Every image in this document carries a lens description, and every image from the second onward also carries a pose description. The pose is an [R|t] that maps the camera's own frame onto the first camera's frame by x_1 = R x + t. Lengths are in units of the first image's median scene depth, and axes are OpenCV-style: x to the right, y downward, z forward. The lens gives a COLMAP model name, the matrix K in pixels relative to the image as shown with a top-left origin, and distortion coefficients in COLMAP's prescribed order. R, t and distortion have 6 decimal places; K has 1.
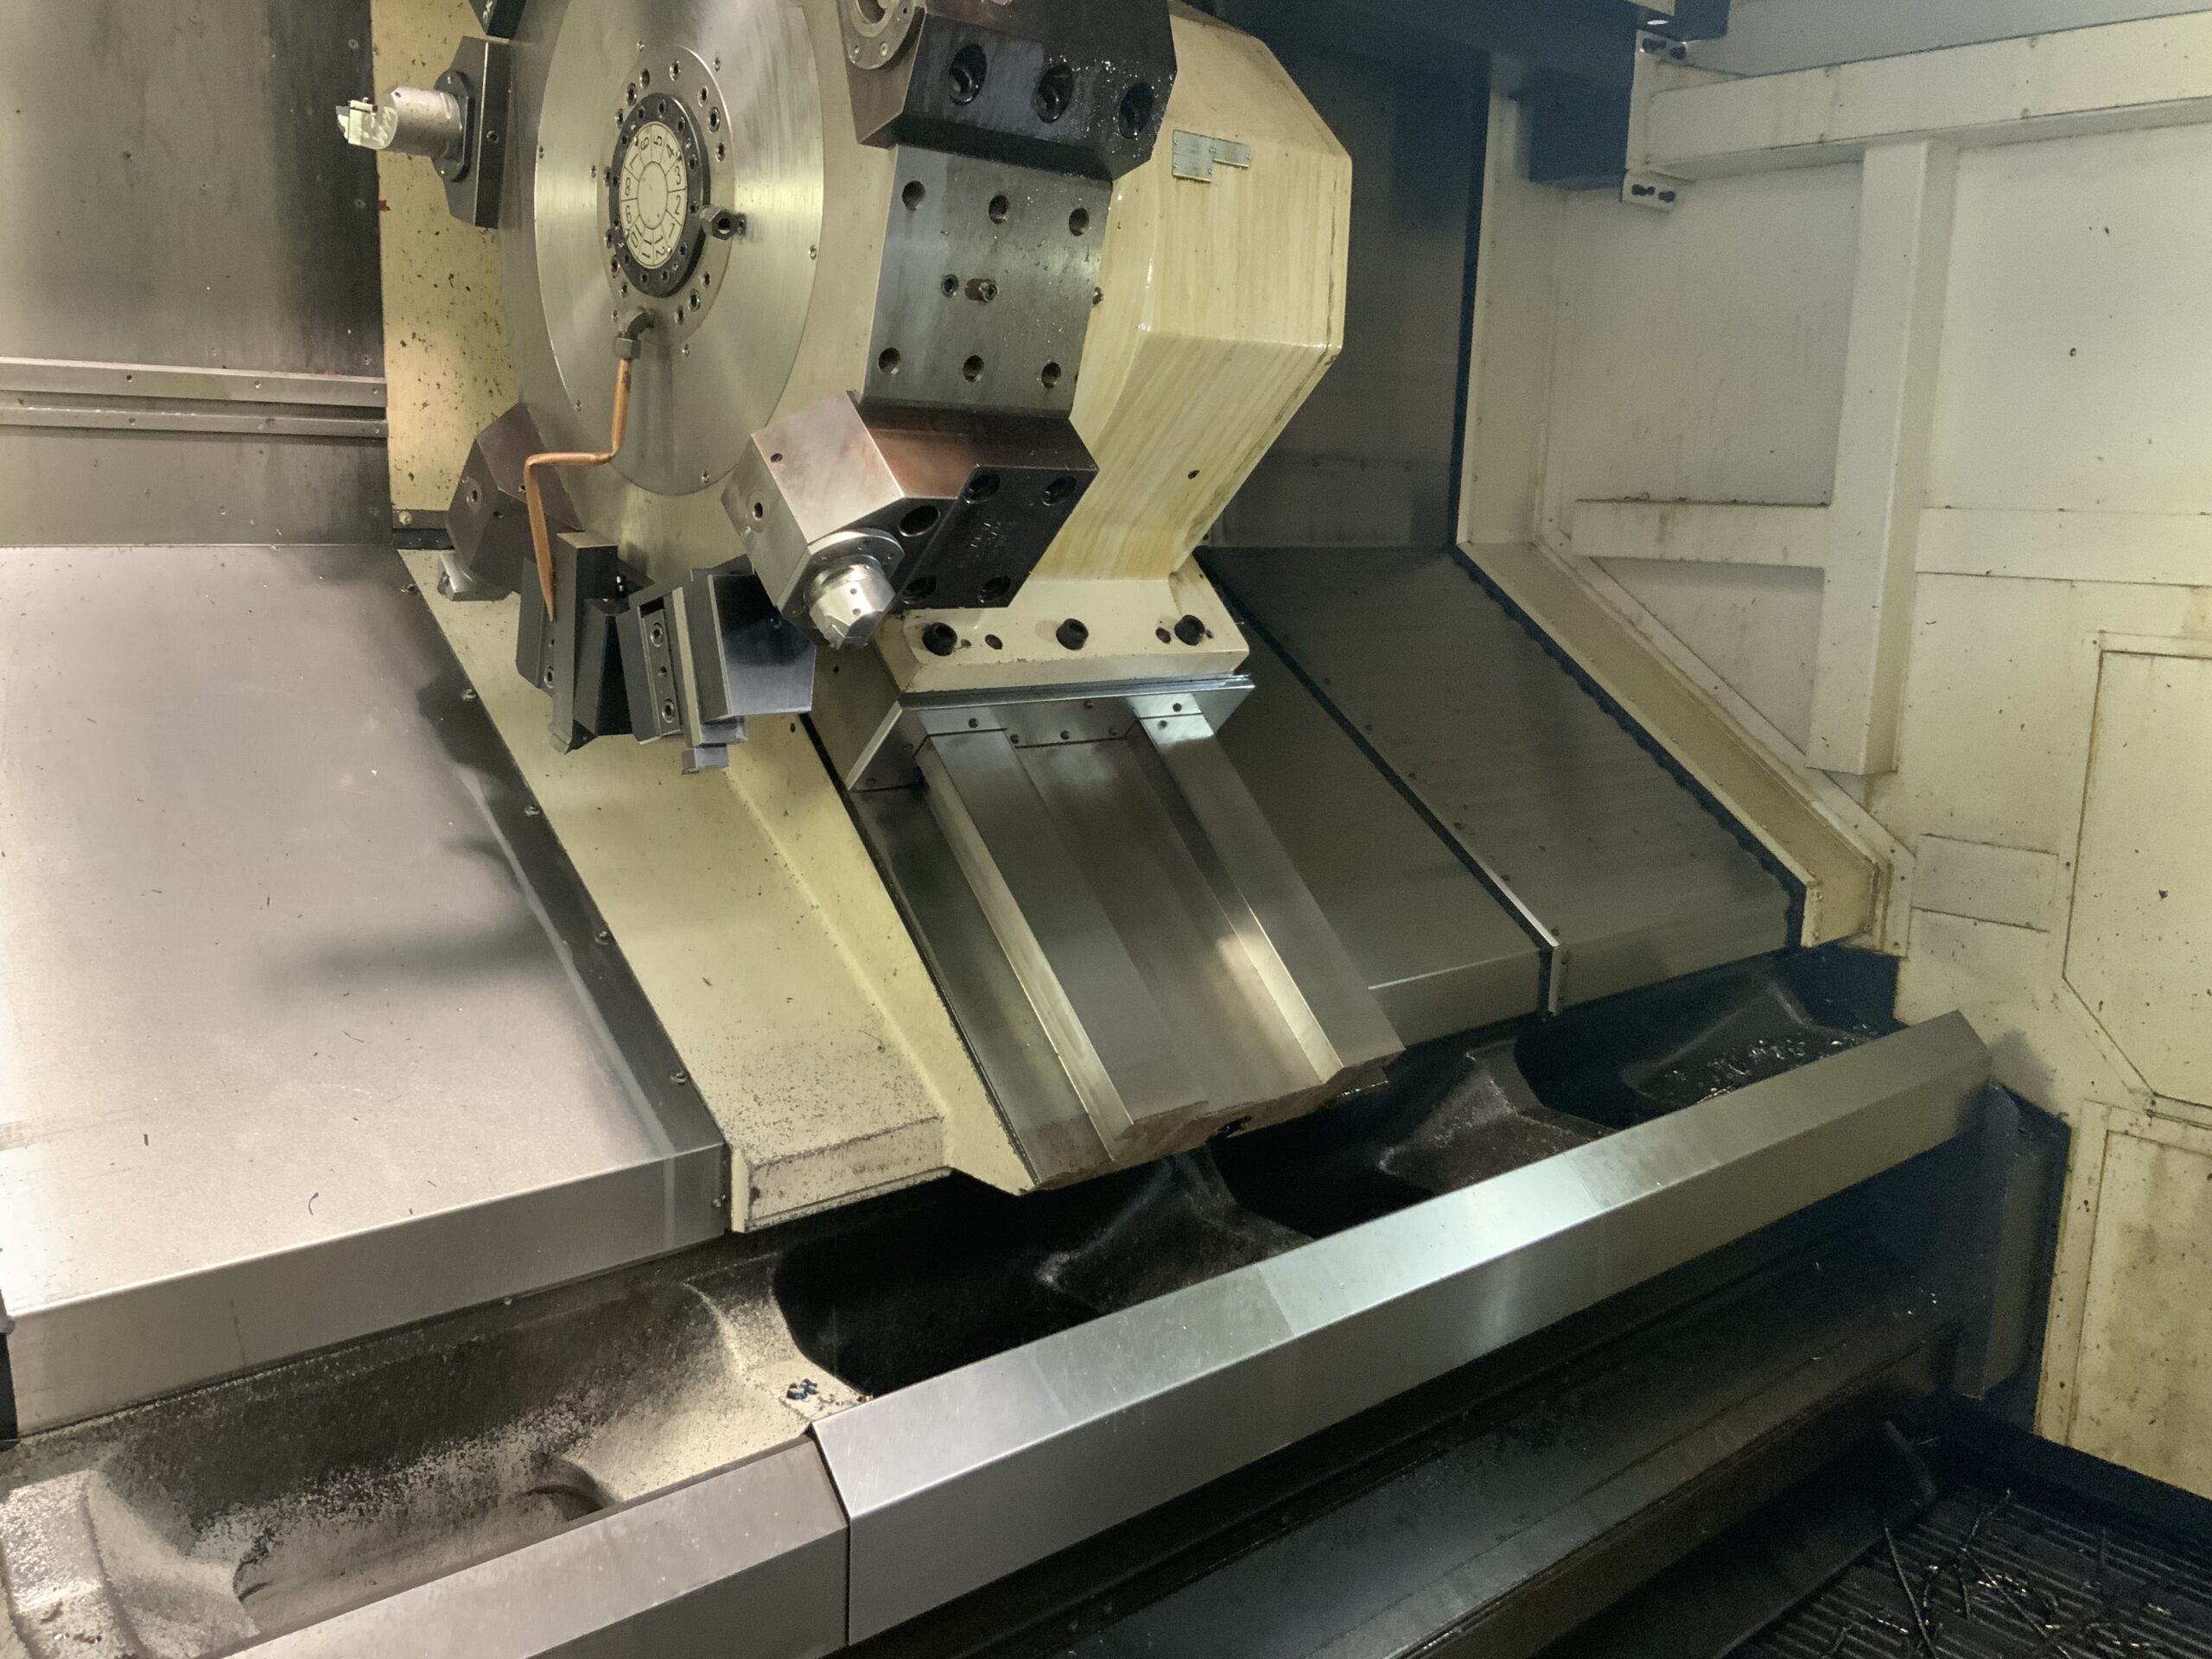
lens RADIAL K [[1827.9, 0, 1108.7], [0, 1827.9, 827.3], [0, 0, 1]] dist [0.136001, -0.295658]
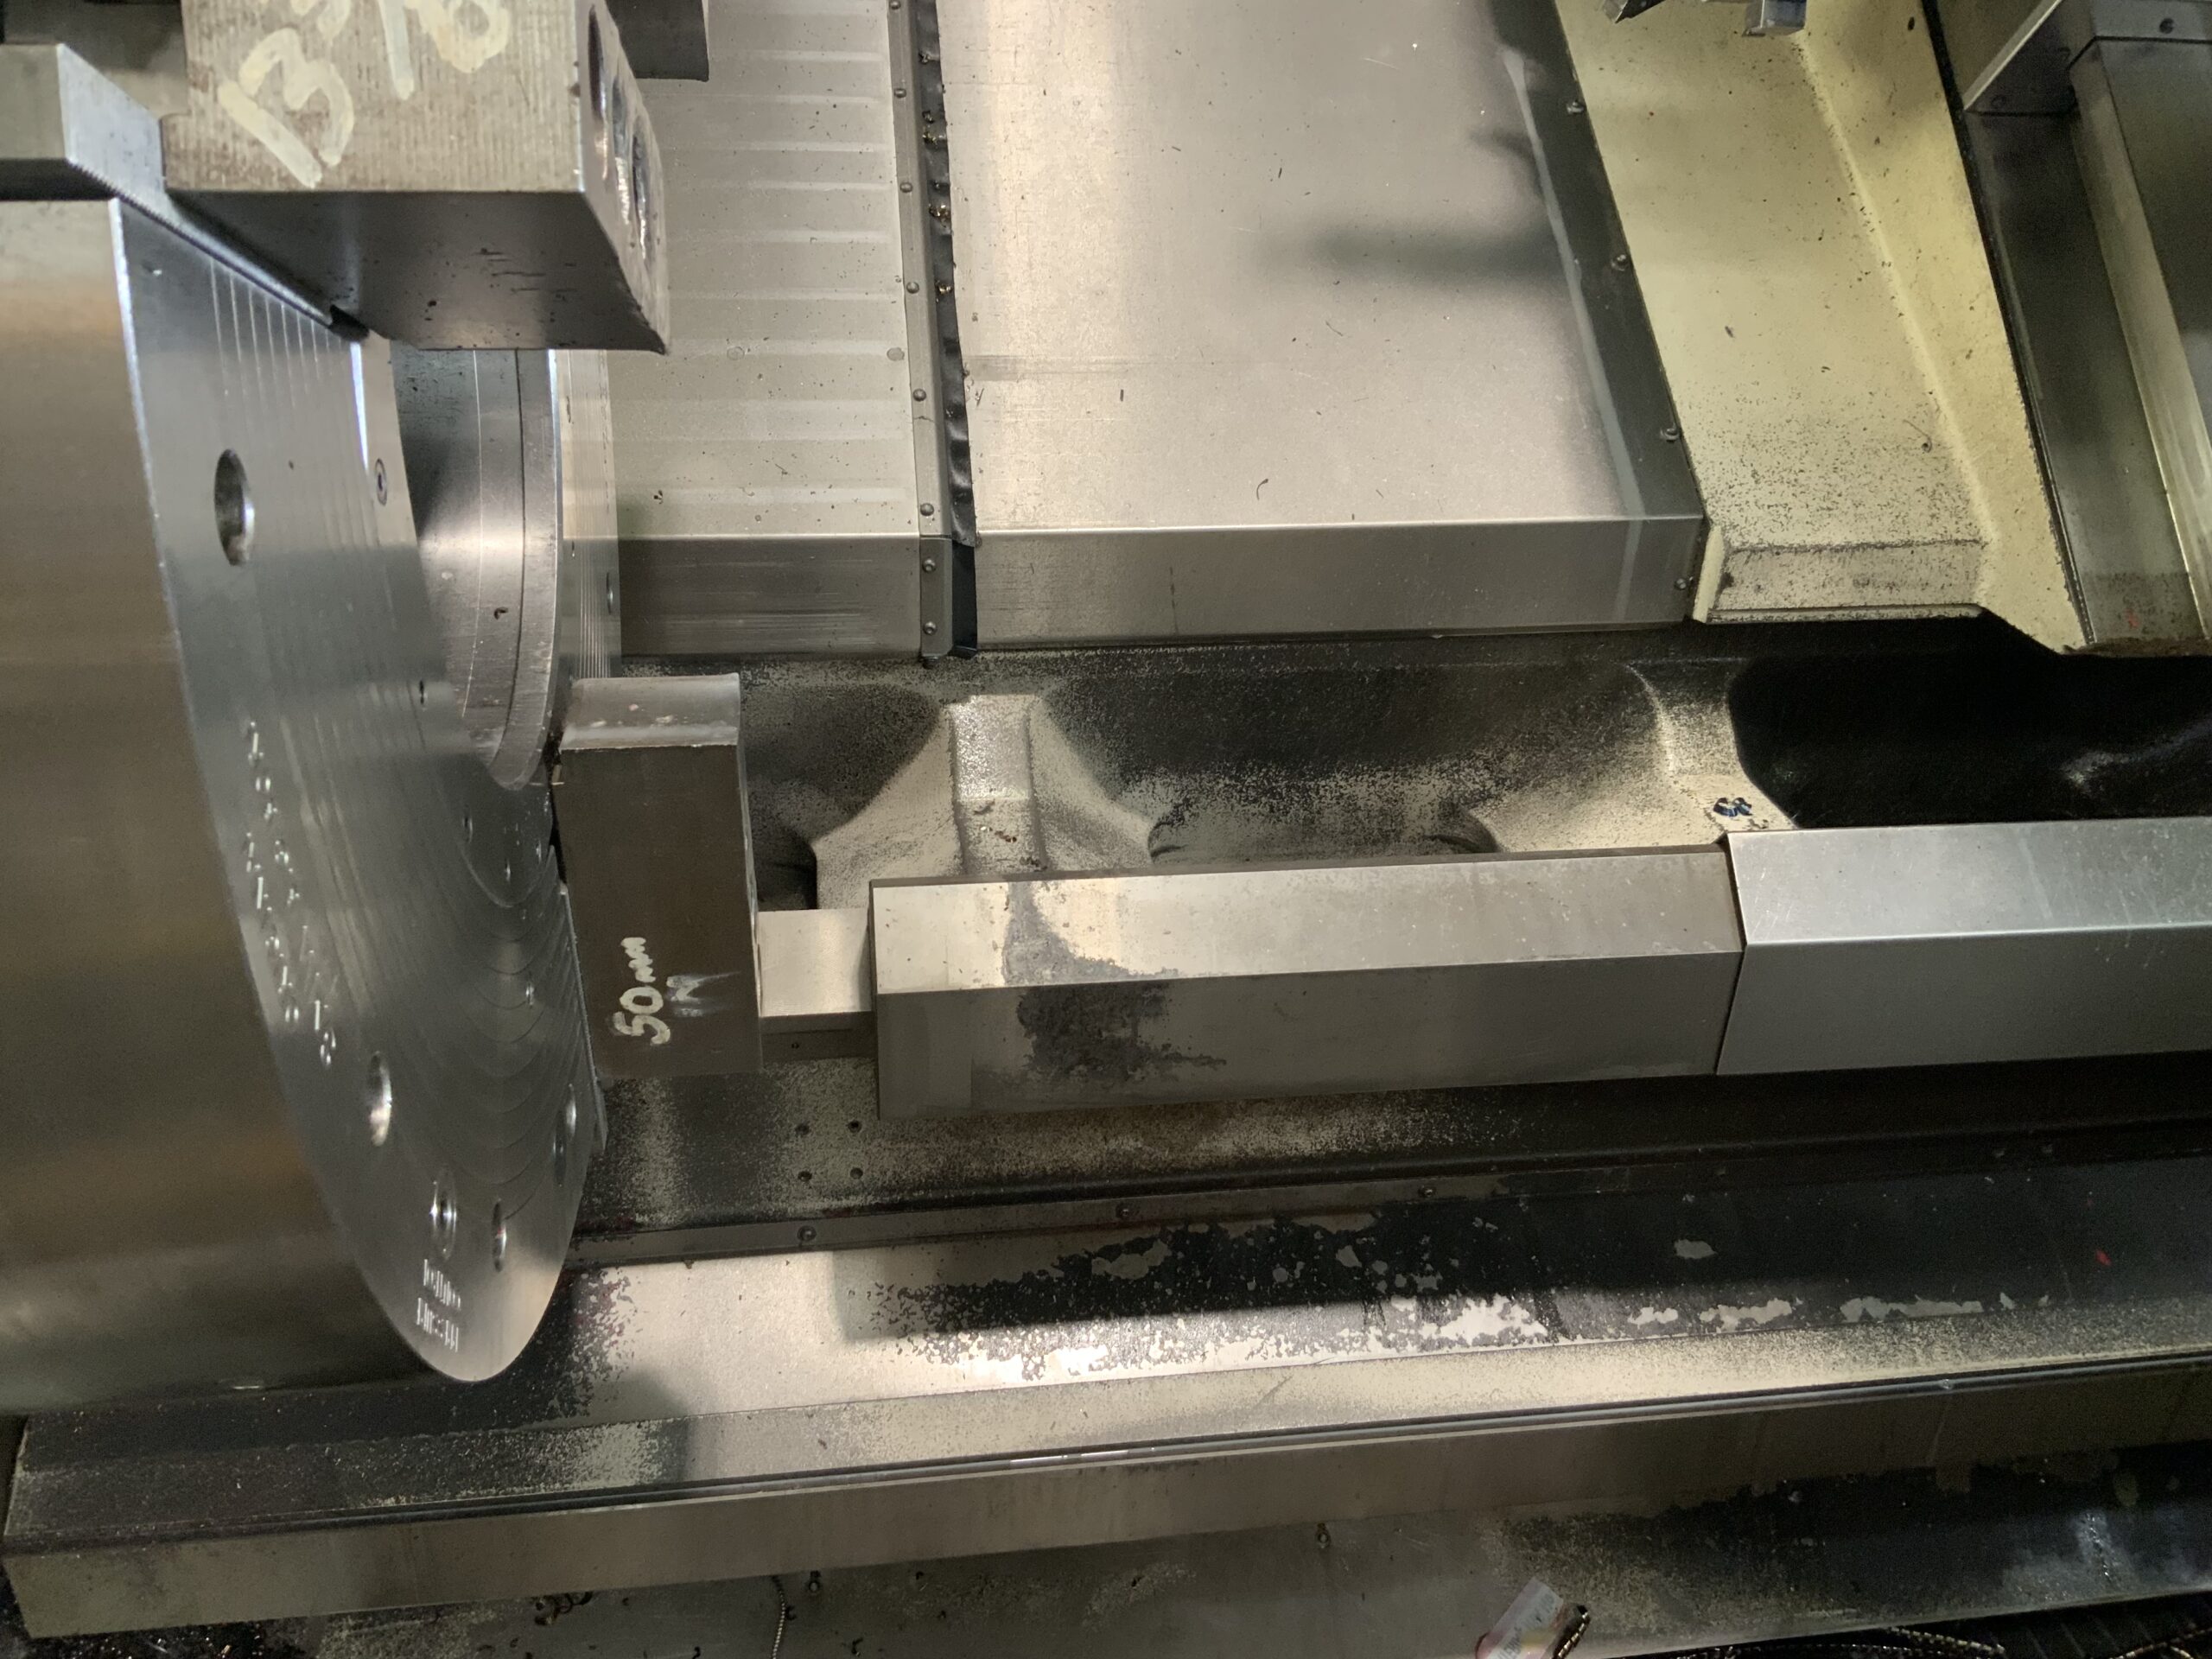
lens RADIAL K [[1827.9, 0, 1108.7], [0, 1827.9, 827.3], [0, 0, 1]] dist [0.136001, -0.295658]
pose [[0.835972, 0.258445, -0.484105, 0.013797], [-0.107754, 0.942292, 0.316978, 0.060505], [0.538089, -0.212821, 0.815578, 0.109266]]
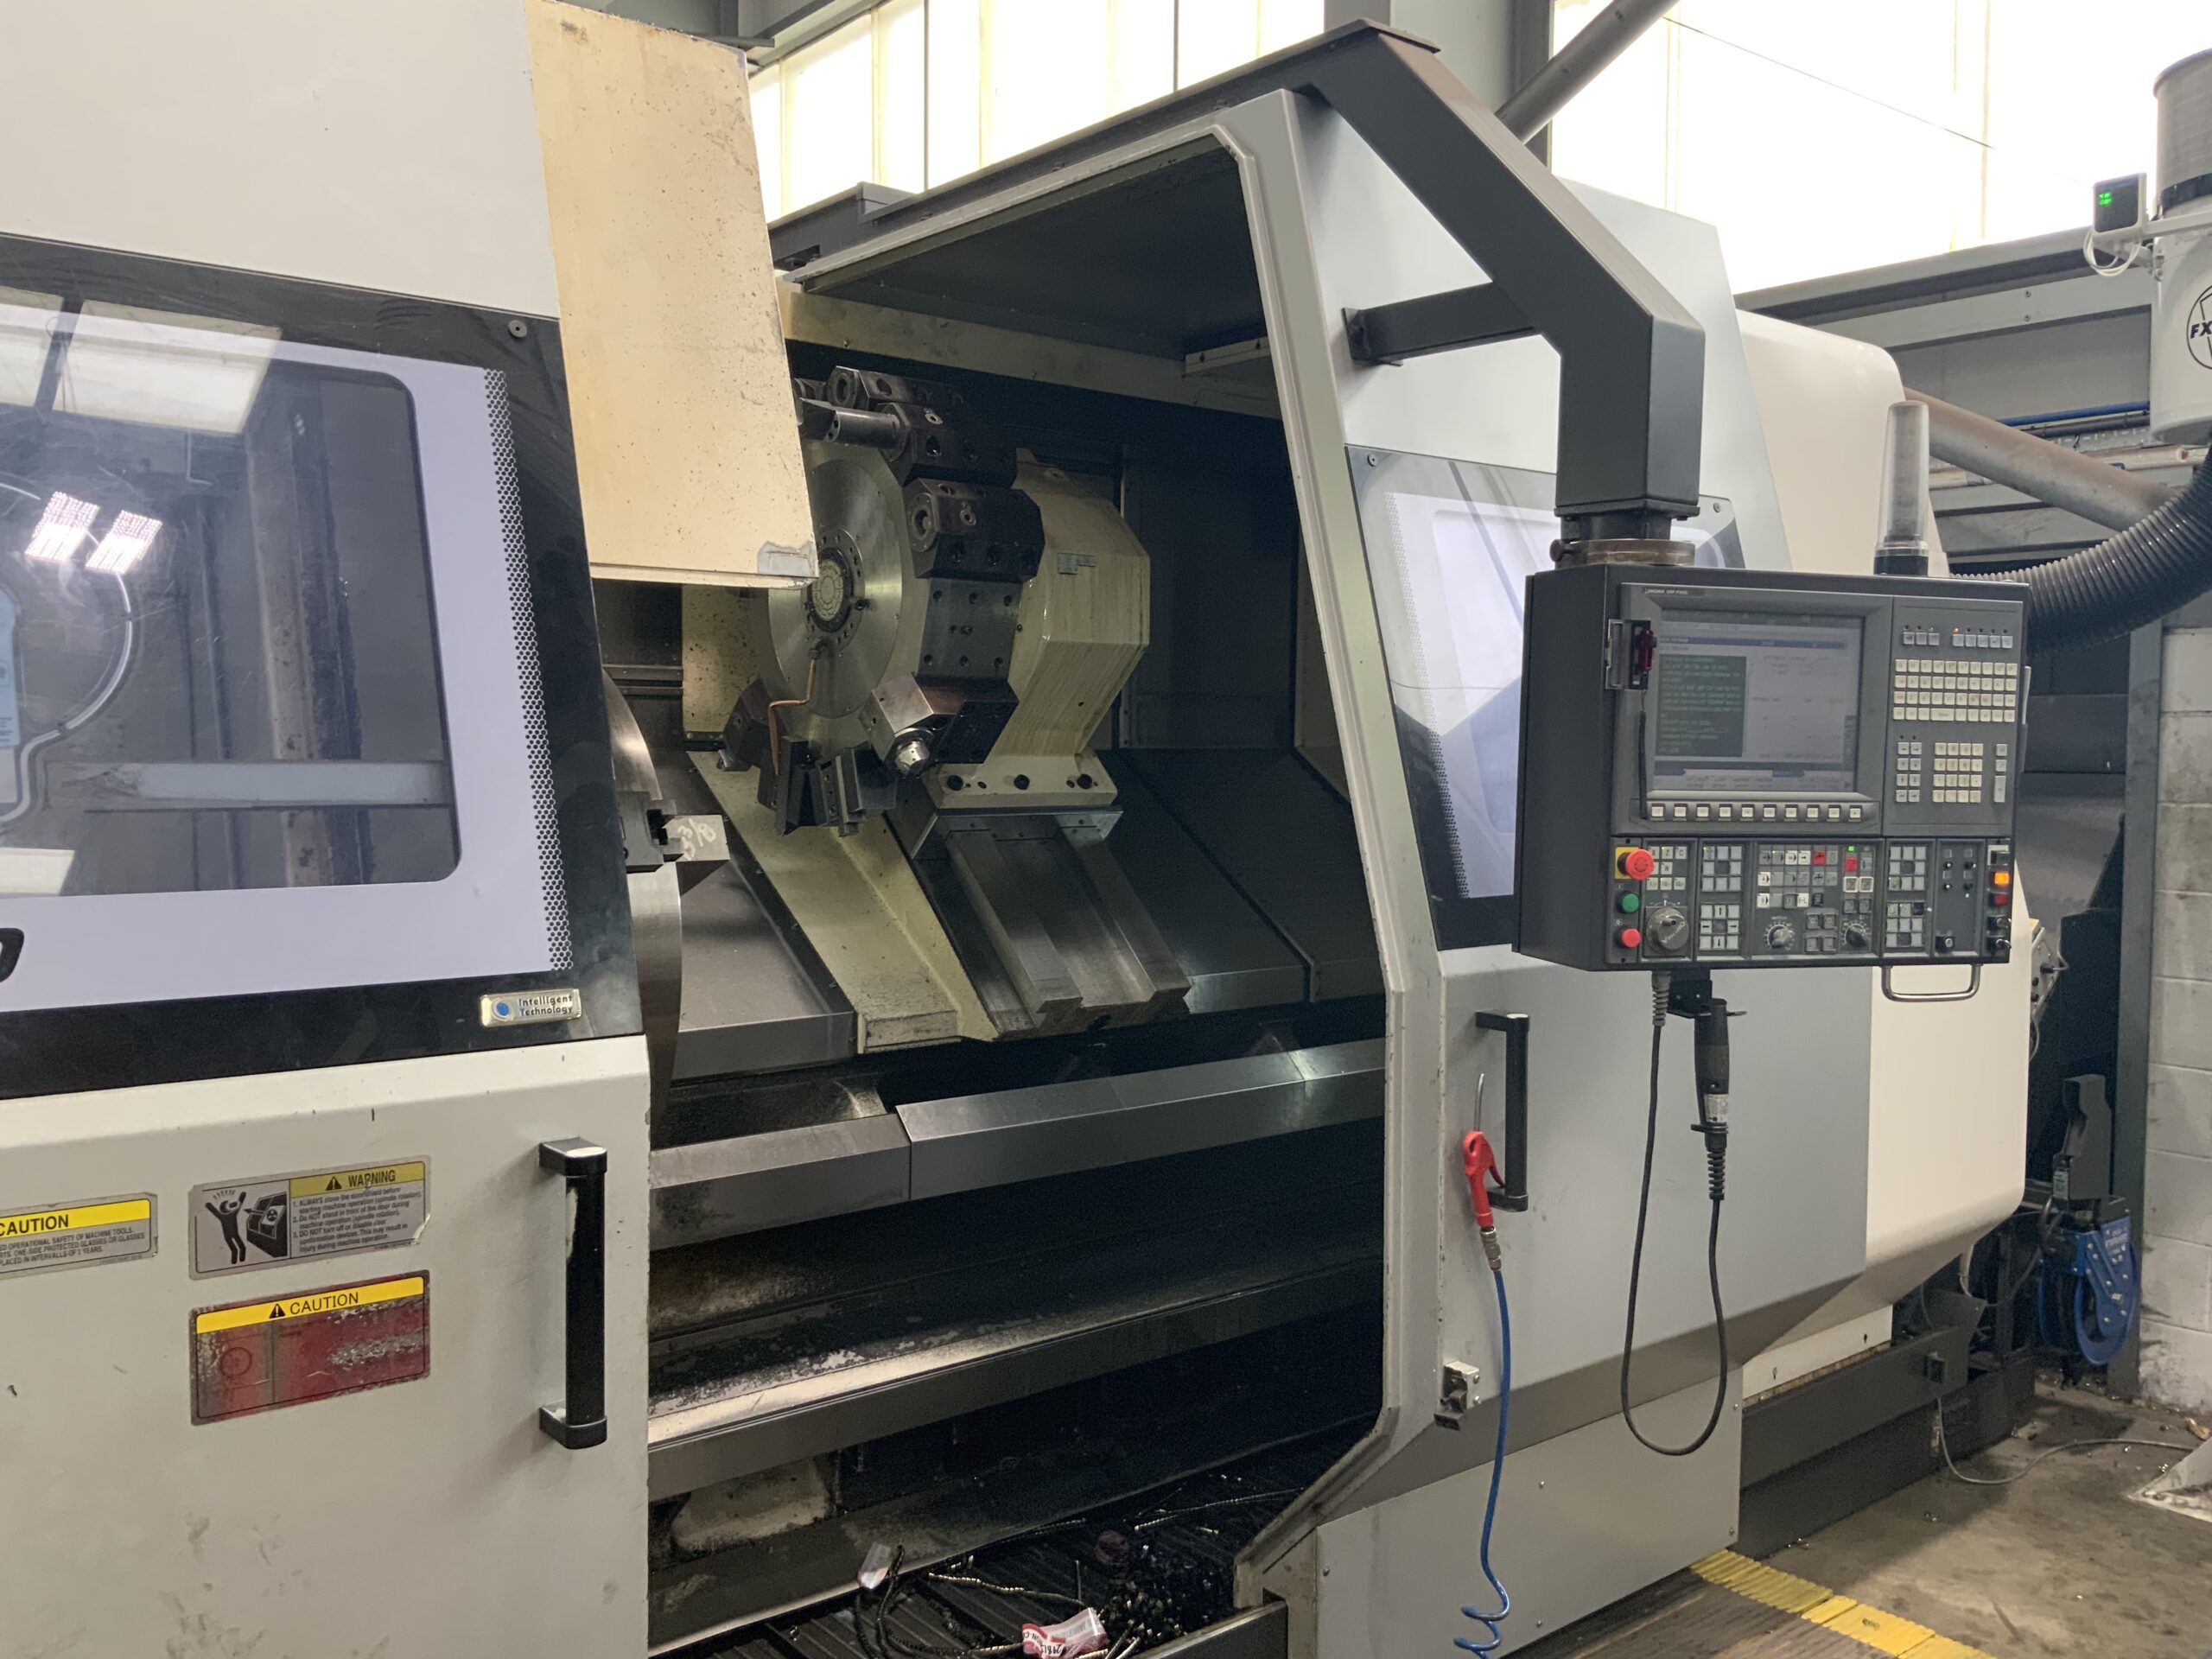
lens RADIAL K [[1831.5, 0, 1105.3], [0, 1831.5, 822.6], [0, 0, 1]] dist [0.104149, -0.209224]
pose [[0.999066, -0.017934, -0.039302, 0.164016], [0.012598, 0.991166, -0.132029, 0.225586], [0.041323, 0.131410, 0.990466, -1.084094]]
